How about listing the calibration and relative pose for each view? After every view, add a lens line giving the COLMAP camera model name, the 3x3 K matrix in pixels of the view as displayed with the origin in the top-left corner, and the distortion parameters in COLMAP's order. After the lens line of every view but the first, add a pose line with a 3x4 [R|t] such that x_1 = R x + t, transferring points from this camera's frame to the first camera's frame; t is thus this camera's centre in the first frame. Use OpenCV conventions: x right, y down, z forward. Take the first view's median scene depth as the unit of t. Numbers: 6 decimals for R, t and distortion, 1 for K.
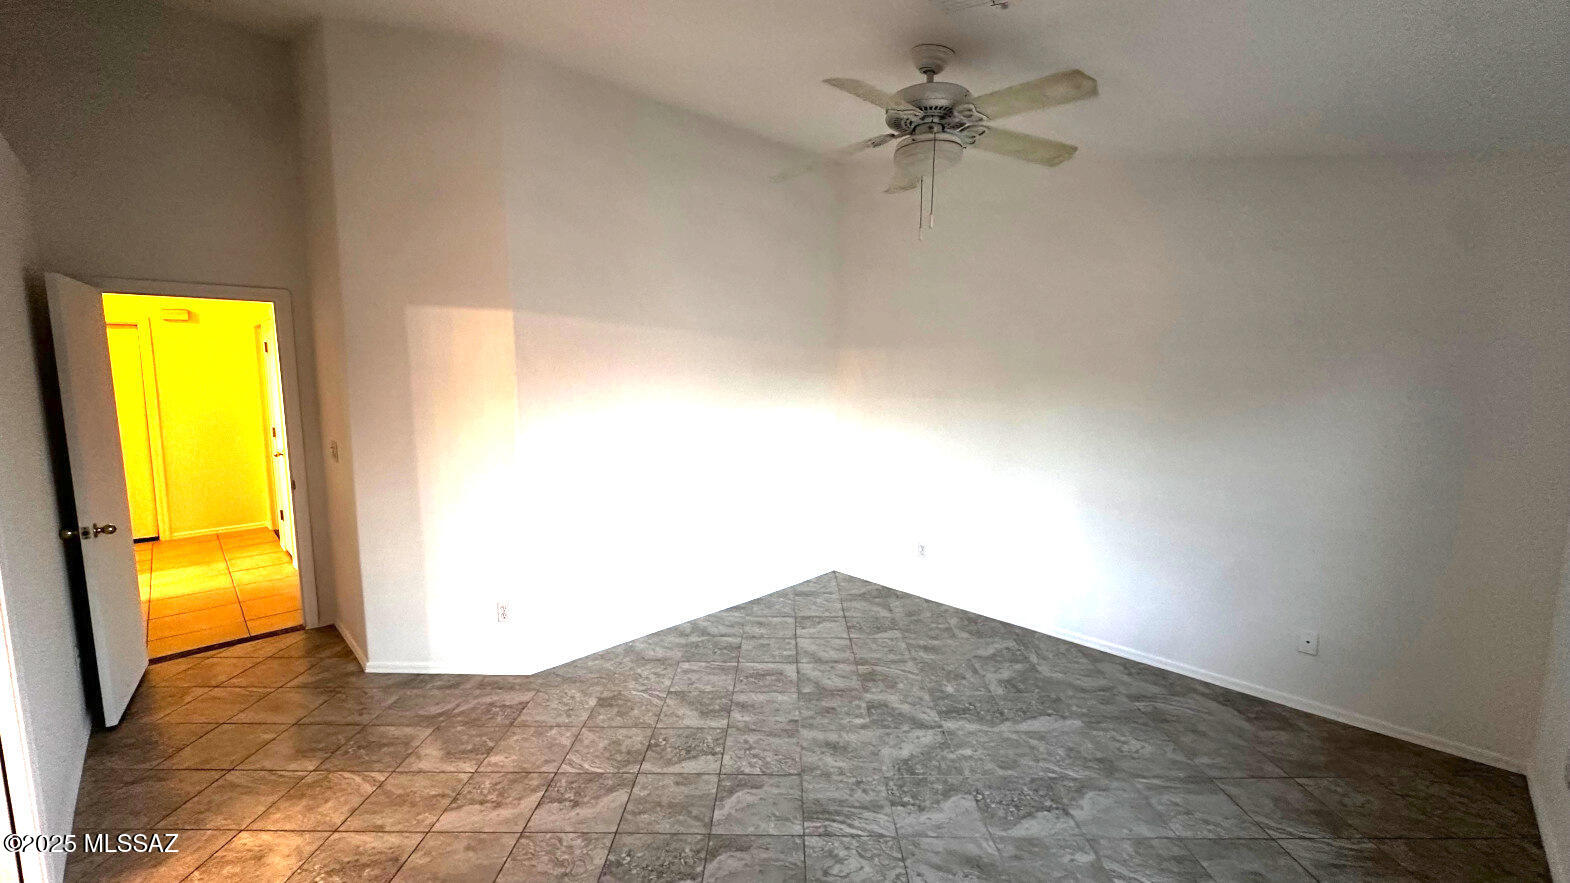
lens RADIAL K [[629.1, 0, 784.4], [0, 629.1, 446.5], [0, 0, 1]] dist [0.000866, 0.000221]
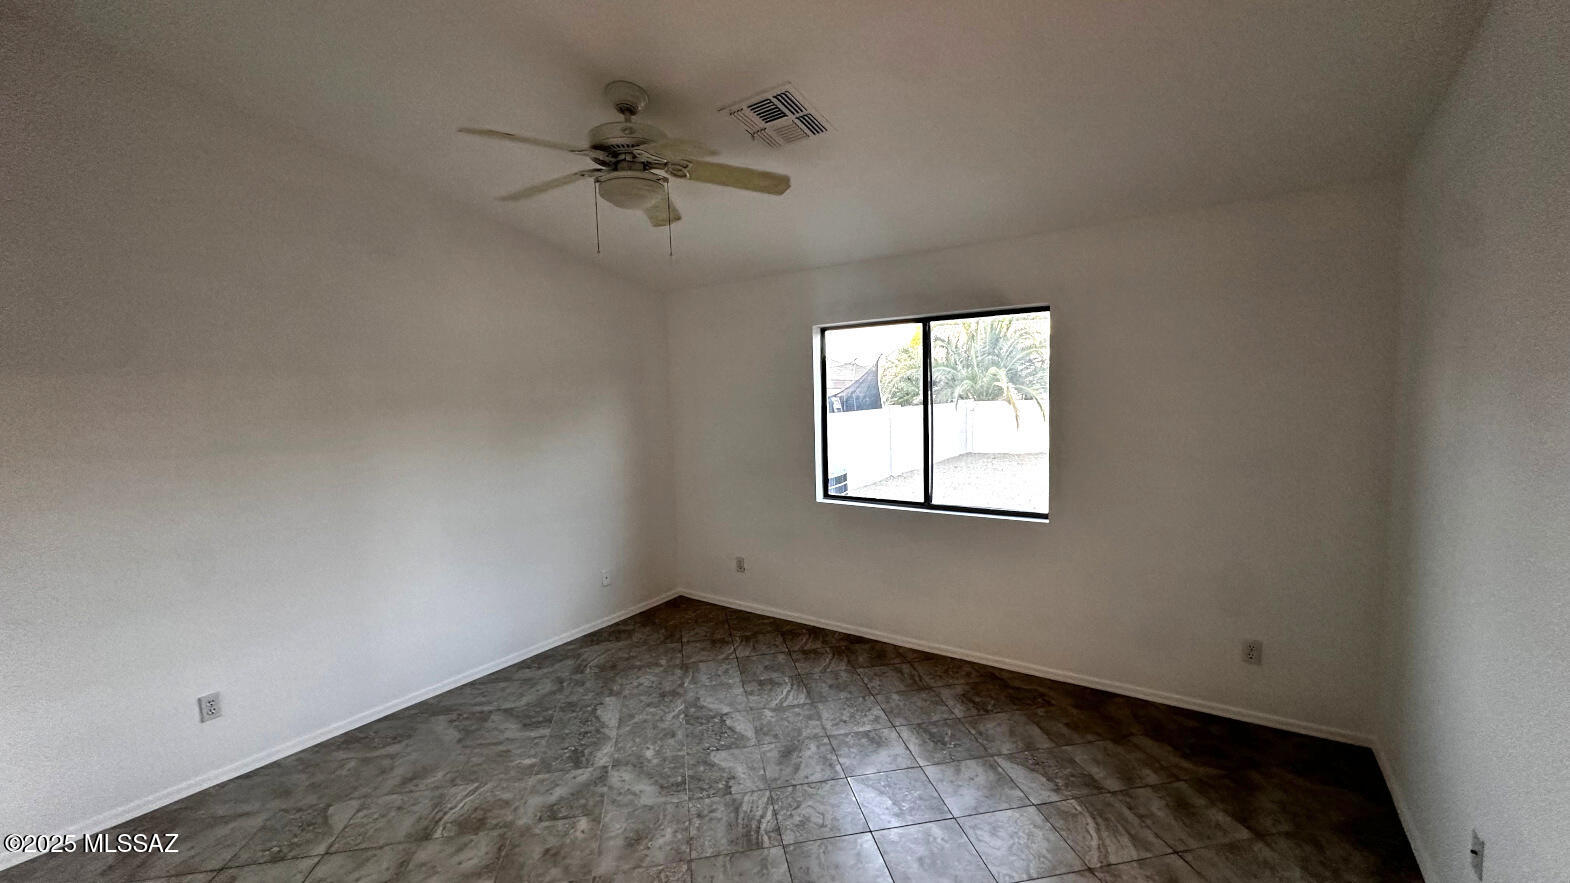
lens RADIAL K [[629.1, 0, 783.7], [0, 629.1, 434.2], [0, 0, 1]] dist [0.000866, 0.000221]
pose [[-0.176072, -0.066402, 0.982135, -0.710889], [0.154369, 0.983515, 0.094170, -0.103267], [-0.972198, 0.168192, -0.162919, 0.805187]]
